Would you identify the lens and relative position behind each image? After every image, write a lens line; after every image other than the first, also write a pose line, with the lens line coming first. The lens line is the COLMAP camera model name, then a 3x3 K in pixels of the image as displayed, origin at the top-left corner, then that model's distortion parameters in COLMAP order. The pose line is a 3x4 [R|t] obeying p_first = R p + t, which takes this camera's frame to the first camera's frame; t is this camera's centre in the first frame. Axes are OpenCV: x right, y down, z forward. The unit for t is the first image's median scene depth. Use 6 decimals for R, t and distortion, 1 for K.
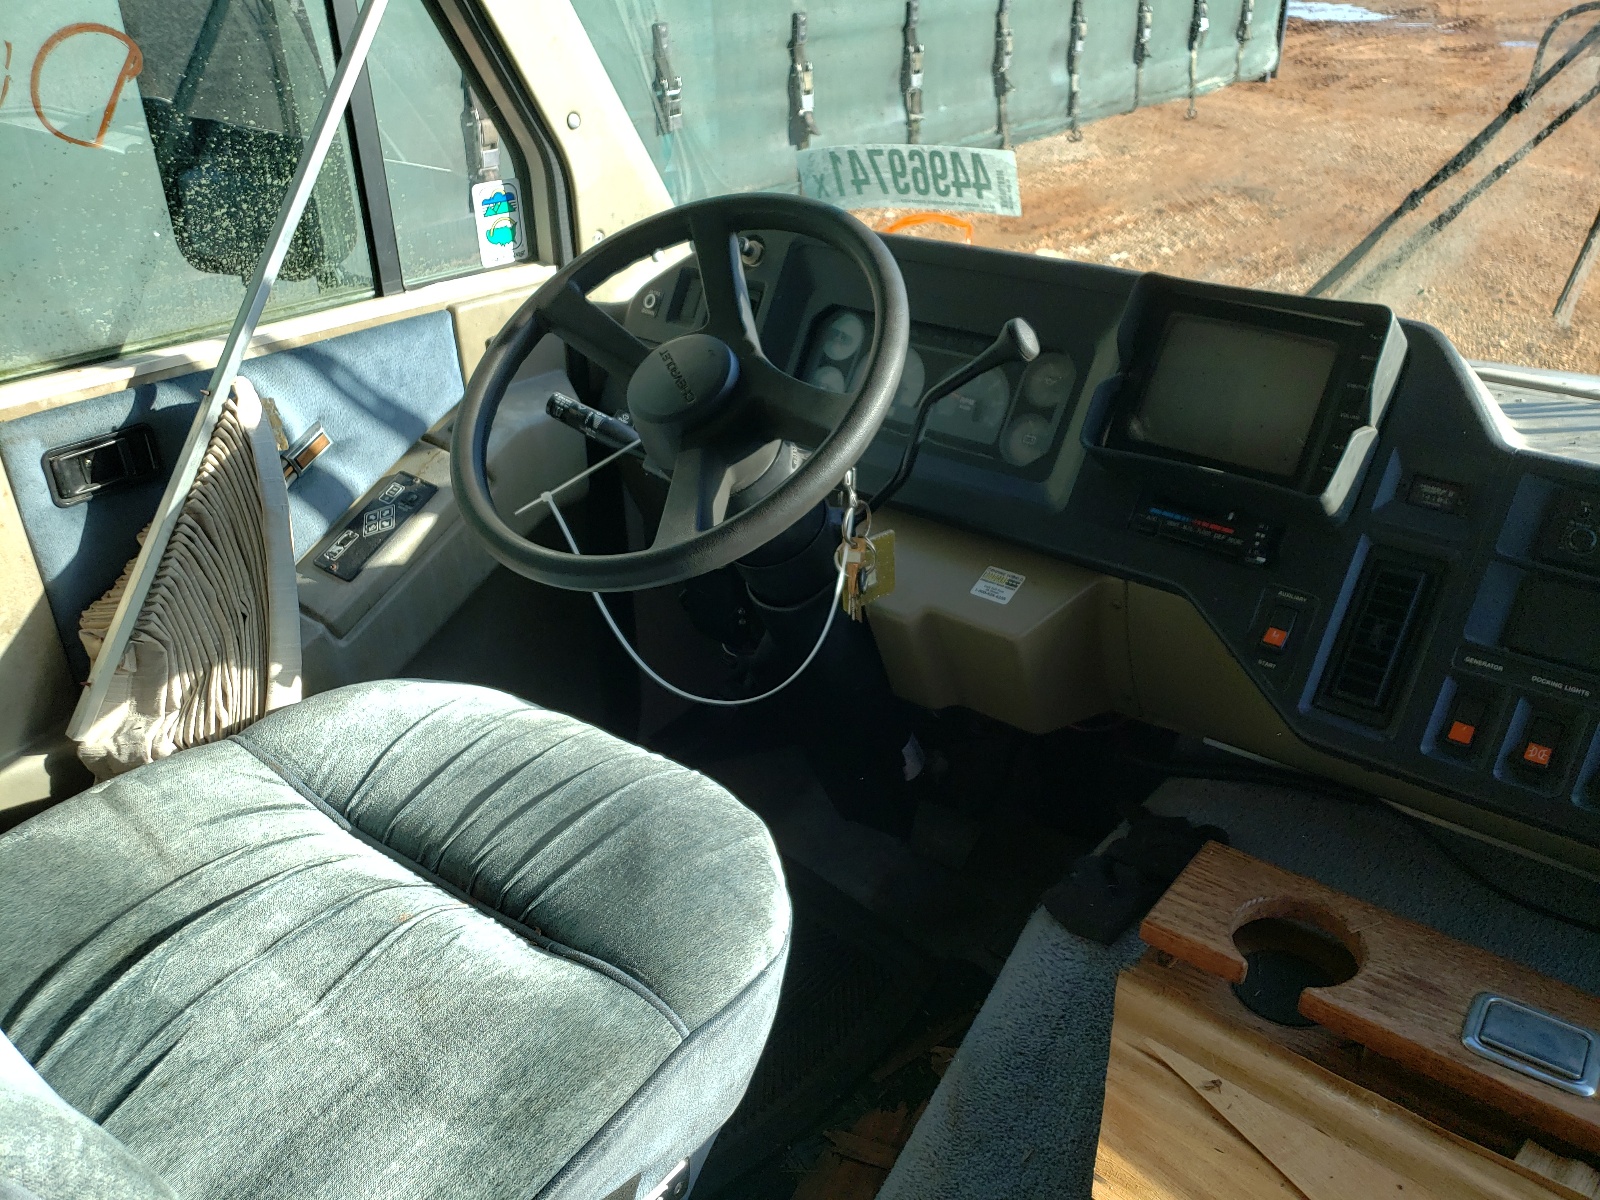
lens RADIAL K [[1238.8, 0, 826.9], [0, 1238.8, 602.3], [0, 0, 1]] dist [-0.006041, -0.000355]
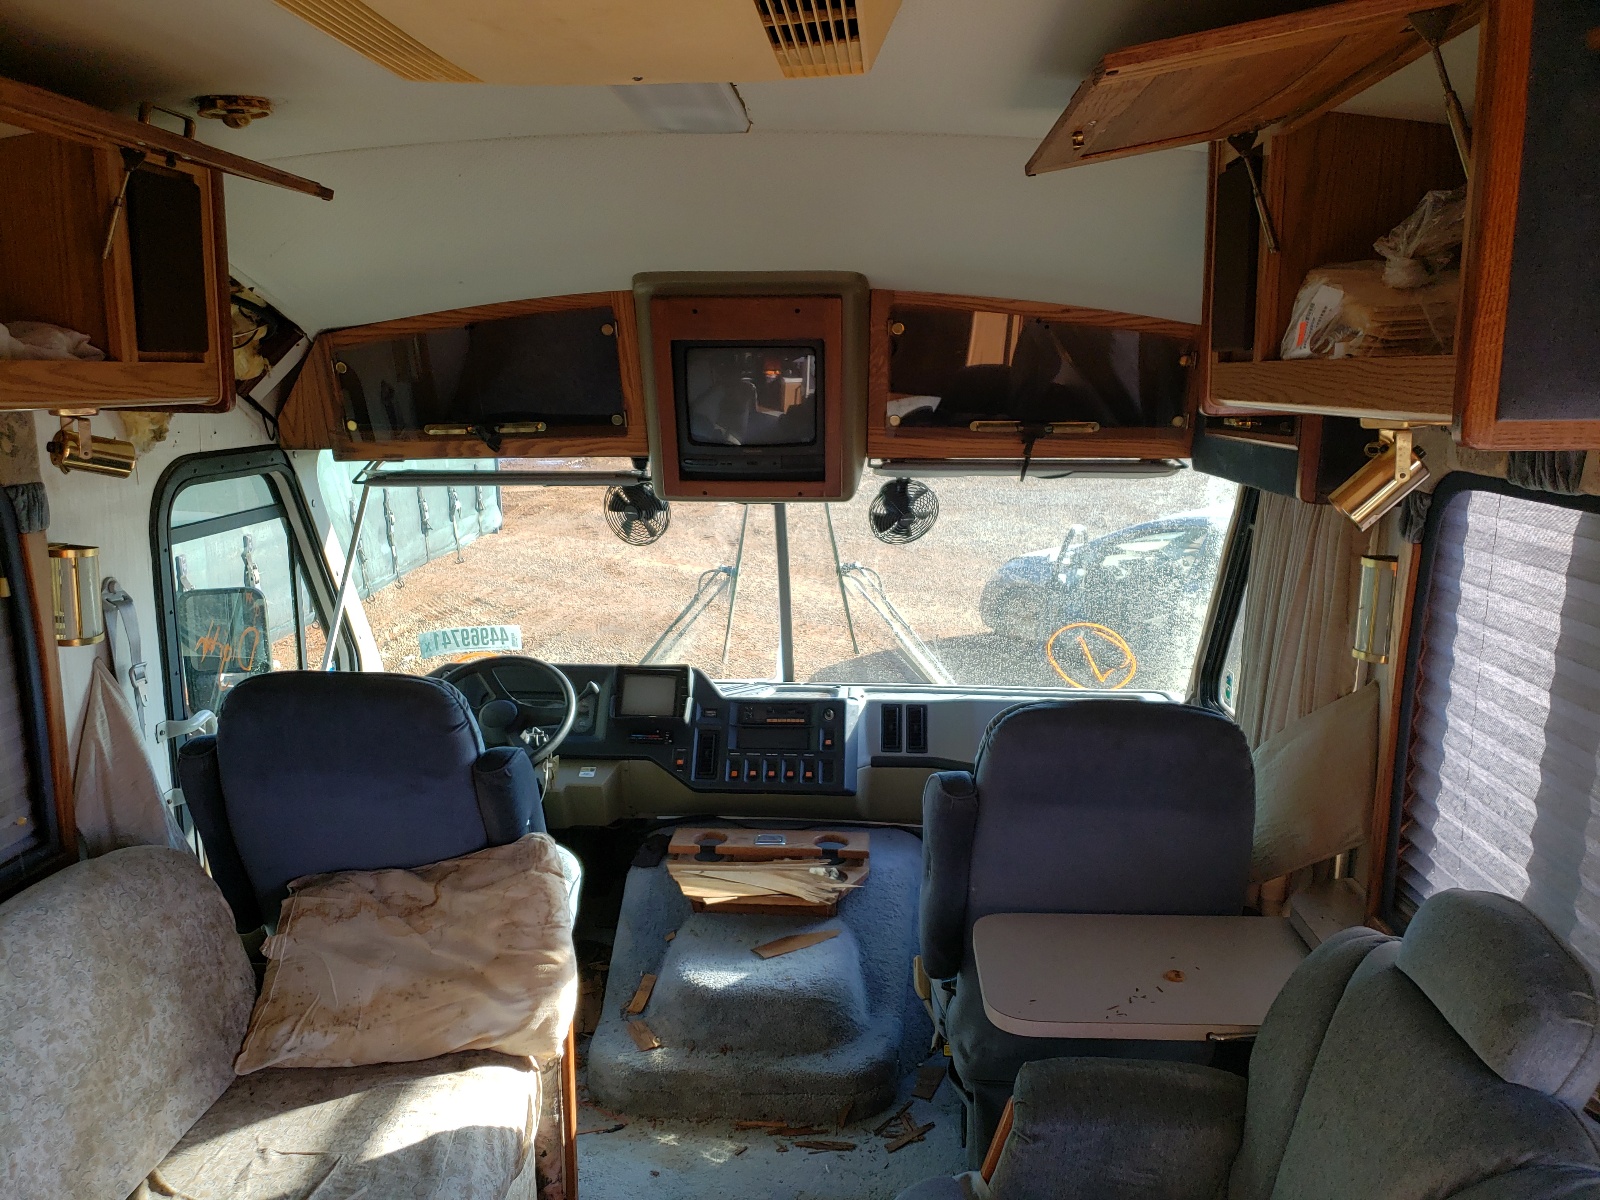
lens RADIAL K [[1238.8, 0, 826.9], [0, 1238.8, 602.3], [0, 0, 1]] dist [-0.006041, -0.000355]
pose [[0.799407, -0.096072, 0.593058, -1.140005], [0.268941, 0.939928, -0.210253, 0.388452], [-0.537233, 0.327575, 0.777223, -1.769121]]
